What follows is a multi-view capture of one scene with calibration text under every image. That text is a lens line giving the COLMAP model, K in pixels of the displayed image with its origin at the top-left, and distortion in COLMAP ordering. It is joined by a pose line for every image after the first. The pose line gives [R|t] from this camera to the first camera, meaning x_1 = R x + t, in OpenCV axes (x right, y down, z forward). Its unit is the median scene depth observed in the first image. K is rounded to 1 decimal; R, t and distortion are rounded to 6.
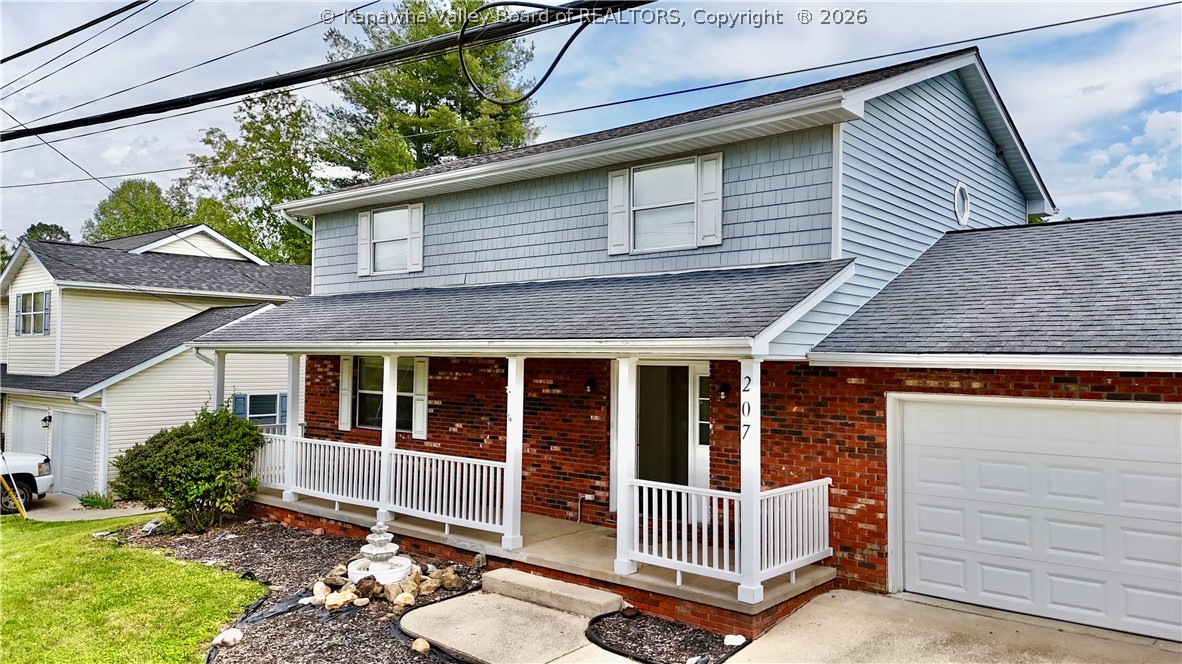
lens RADIAL K [[866.2, 0, 591.5], [0, 866.2, 329.0], [0, 0, 1]] dist [0.091798, -0.096315]
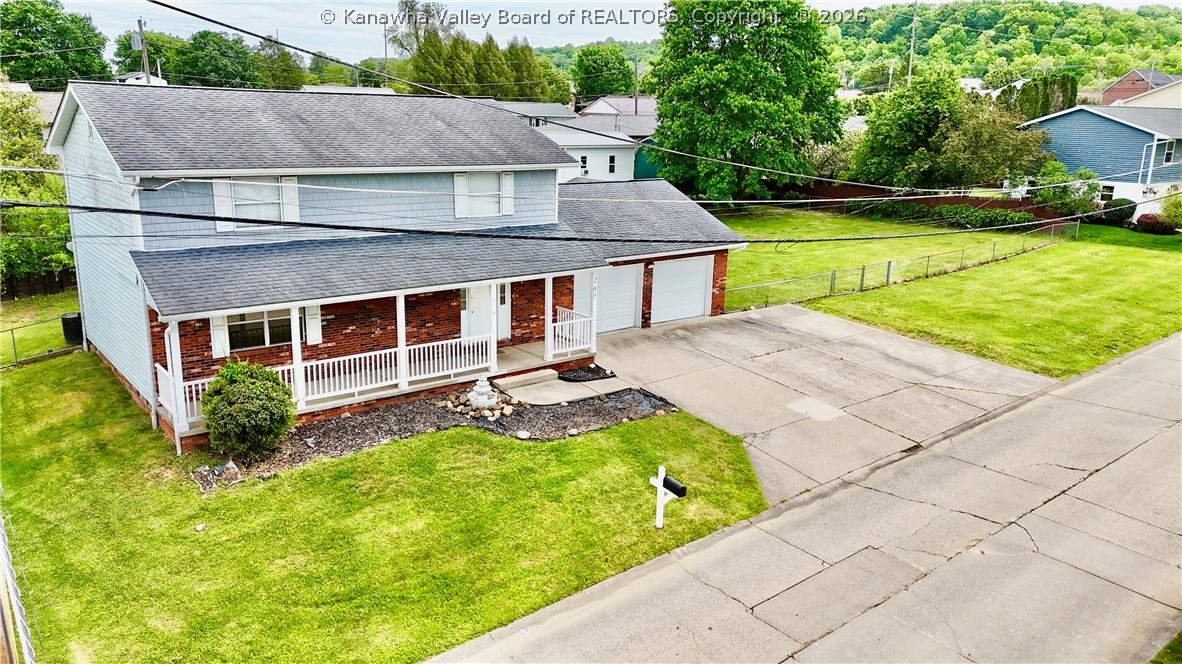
lens RADIAL K [[866.2, 0, 591.5], [0, 866.2, 329.0], [0, 0, 1]] dist [0.091798, -0.096315]
pose [[0.182963, -0.246489, 0.951718, -1.922364], [-0.054576, 0.964020, 0.260167, -0.388664], [-0.981604, -0.099542, 0.162928, 0.403646]]
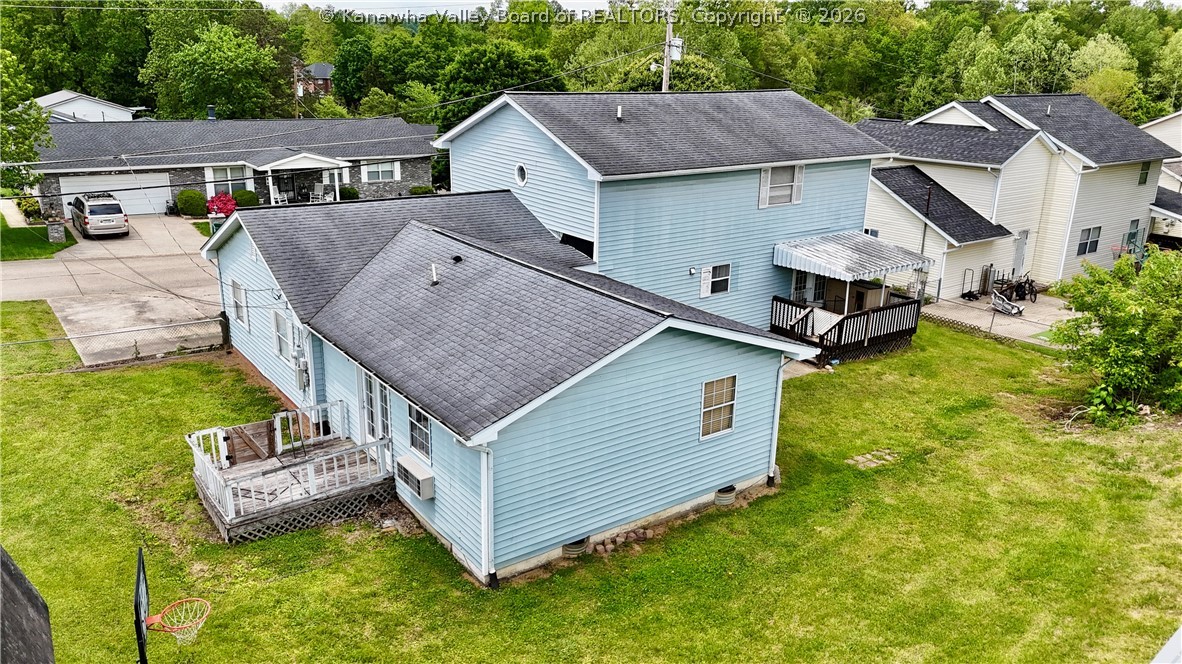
lens RADIAL K [[866.2, 0, 591.5], [0, 866.2, 329.0], [0, 0, 1]] dist [0.091798, -0.096315]
pose [[-0.228428, 0.273713, -0.934292, 2.578492], [0.010721, 0.960314, 0.278715, -0.398560], [0.973502, 0.053649, -0.222297, 1.841007]]
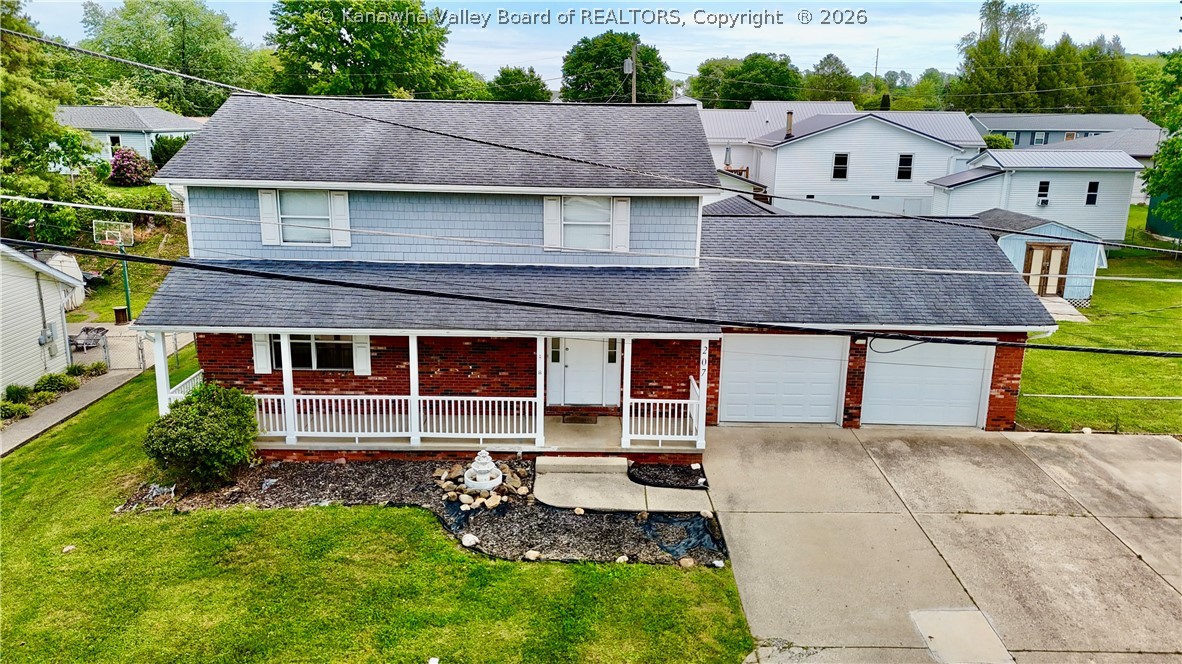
lens RADIAL K [[866.2, 0, 591.5], [0, 866.2, 329.0], [0, 0, 1]] dist [0.091798, -0.096315]
pose [[0.747564, -0.156019, 0.645605, -1.006019], [-0.031808, 0.962494, 0.269432, -0.397366], [-0.663428, -0.221953, 0.714563, -0.205151]]
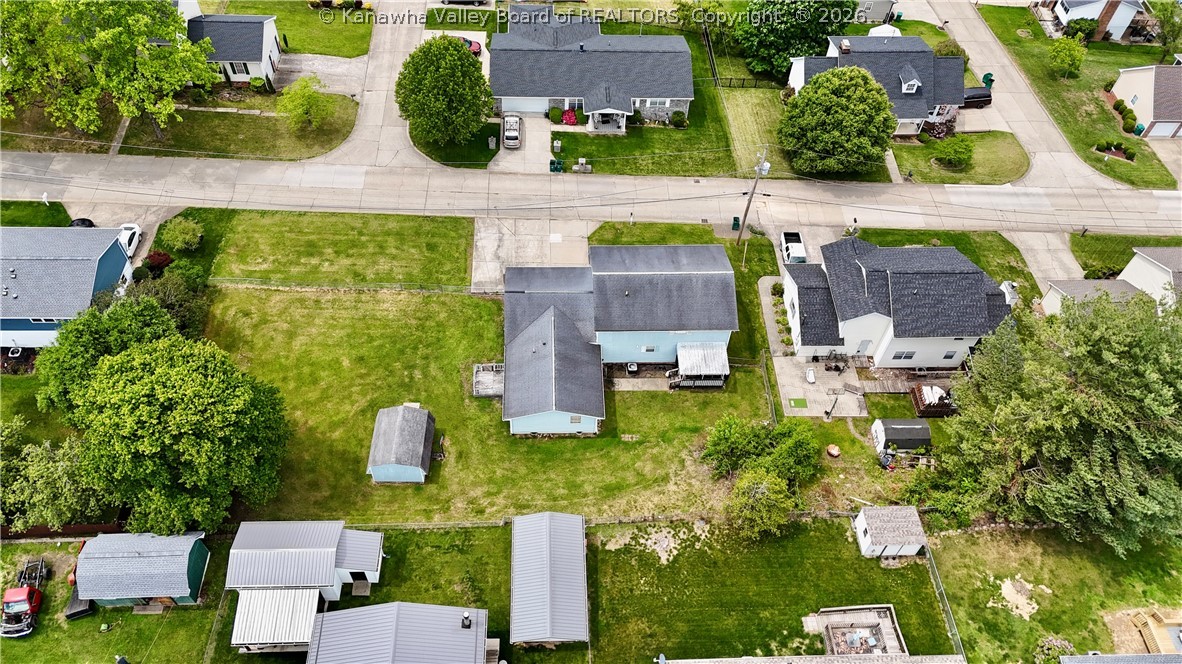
lens RADIAL K [[862.9, 0, 591.0], [0, 862.9, 332.0], [0, 0, 1]] dist [0.167730, -0.371347]
pose [[-0.728048, 0.520553, -0.446061, 3.468027], [-0.022812, 0.631927, 0.774692, -4.865106], [0.685147, 0.574188, -0.448199, 4.126655]]
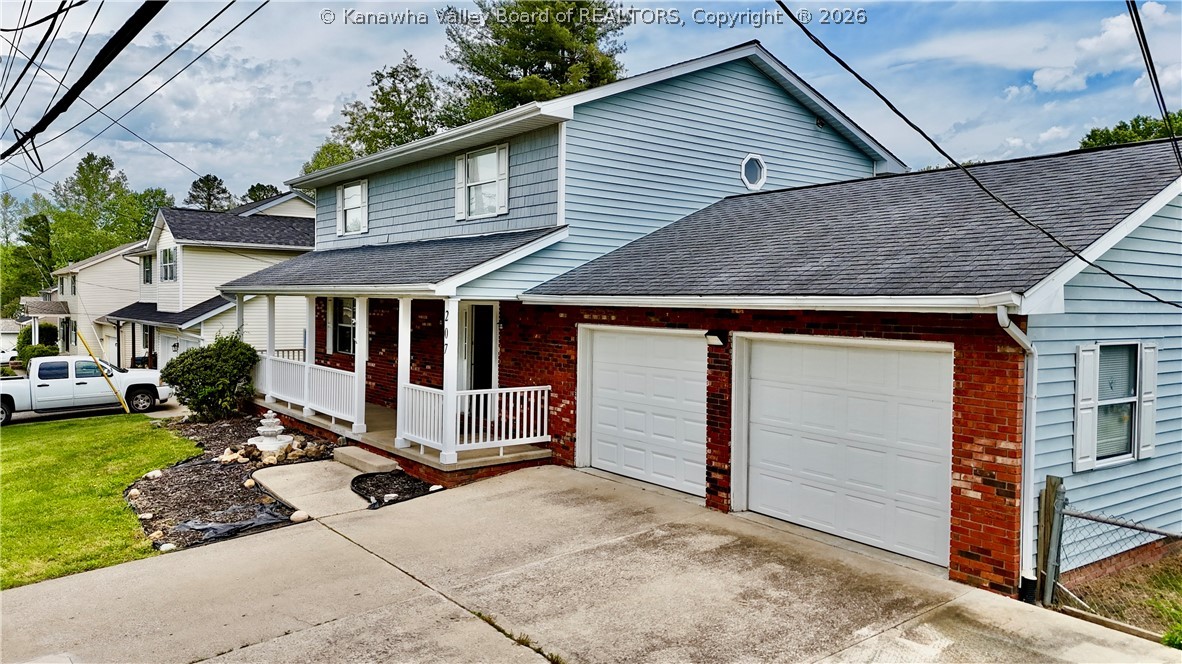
lens RADIAL K [[866.2, 0, 591.5], [0, 866.2, 329.0], [0, 0, 1]] dist [0.091798, -0.096315]
pose [[0.975055, 0.010213, -0.221730, 0.553889], [0.003706, 0.998053, 0.062265, -0.002819], [0.221934, -0.061533, 0.973118, -0.266711]]
